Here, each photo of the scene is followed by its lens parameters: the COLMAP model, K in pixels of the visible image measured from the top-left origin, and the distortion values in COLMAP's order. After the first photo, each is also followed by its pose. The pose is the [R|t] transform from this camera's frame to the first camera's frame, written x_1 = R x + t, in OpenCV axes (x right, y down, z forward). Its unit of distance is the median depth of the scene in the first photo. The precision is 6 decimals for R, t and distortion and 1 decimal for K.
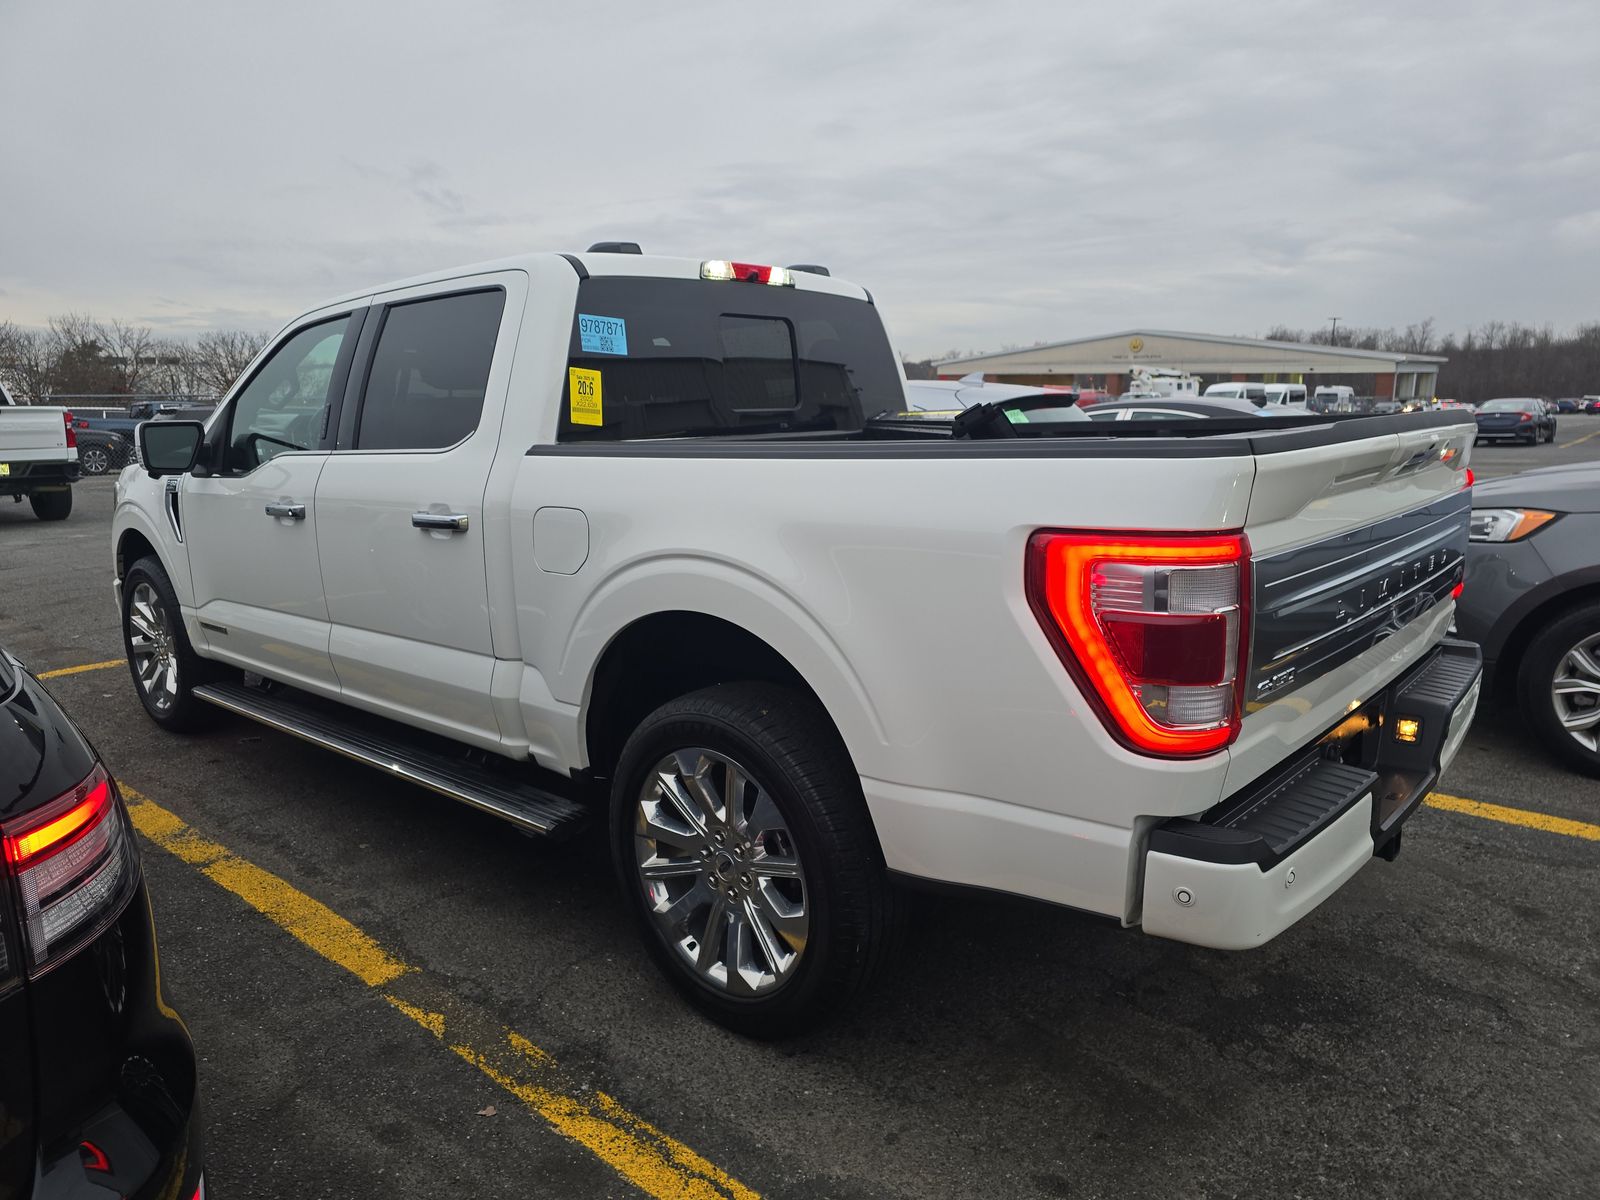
lens RADIAL K [[1076.5, 0, 800.0], [0, 1076.5, 603.1], [0, 0, 1]] dist [0.016850, -0.007234]
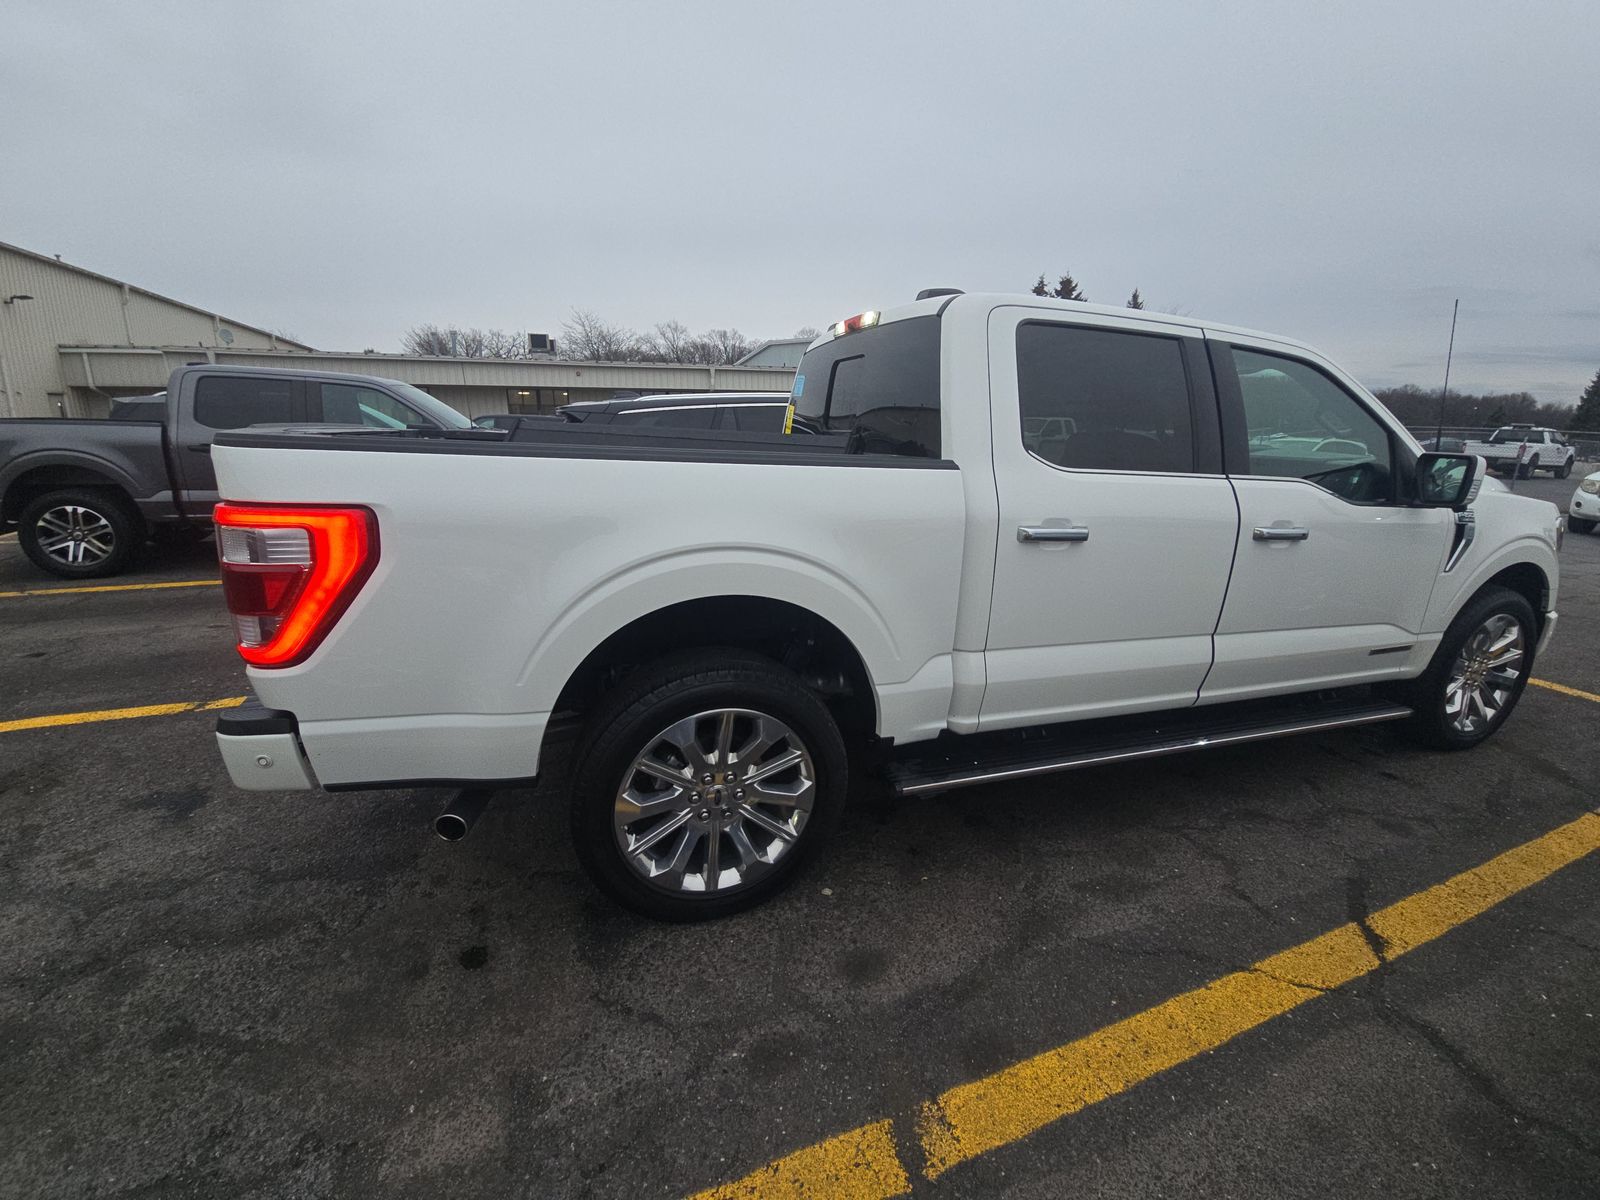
lens RADIAL K [[645.7, 0, 795.9], [0, 645.7, 592.9], [0, 0, 1]] dist [-0.005838, -0.001081]
pose [[-0.479476, 0.222253, -0.848945, 0.807951], [-0.183691, 0.920548, 0.344745, -0.300228], [0.858115, 0.321241, -0.400554, 1.541994]]
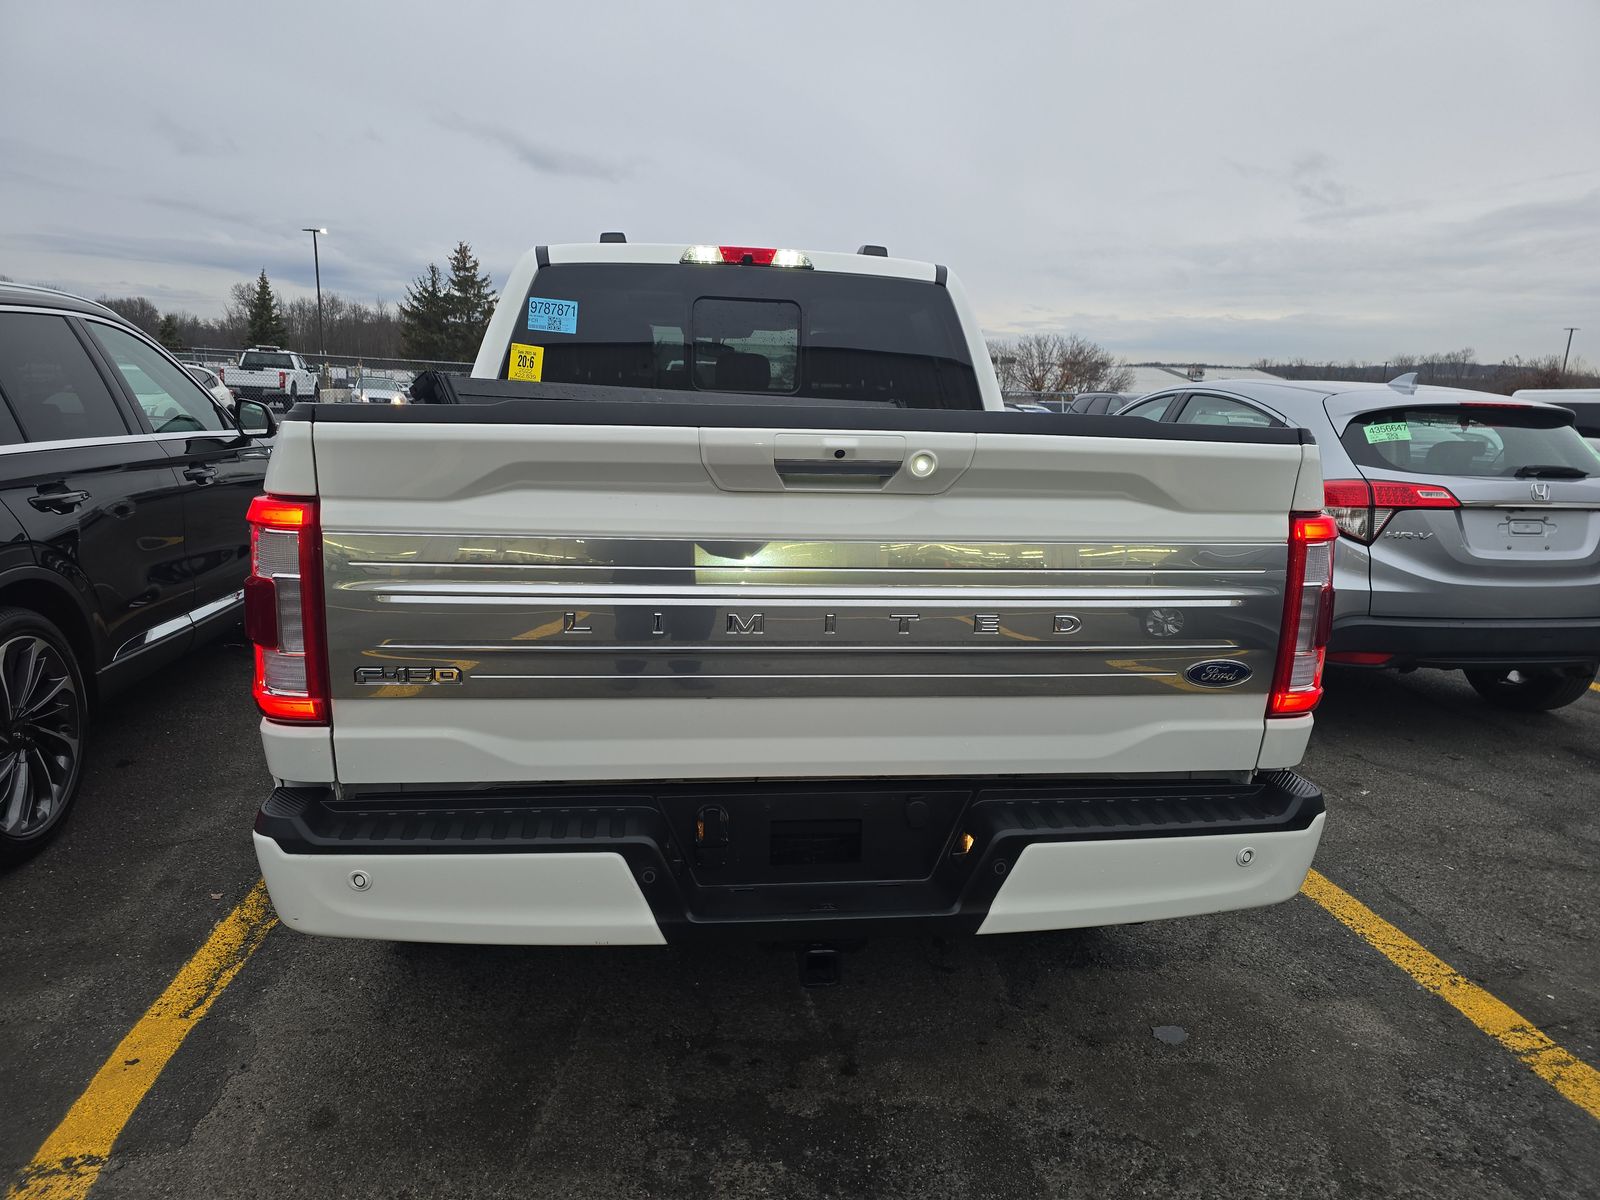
lens RADIAL K [[1076.5, 0, 789.7], [0, 1076.5, 605.0], [0, 0, 1]] dist [0.016850, -0.007234]
pose [[0.752766, 0.166297, -0.636937, 0.777474], [-0.167011, 0.984154, 0.059569, -0.058617], [0.636751, 0.061534, 0.768611, 0.306916]]
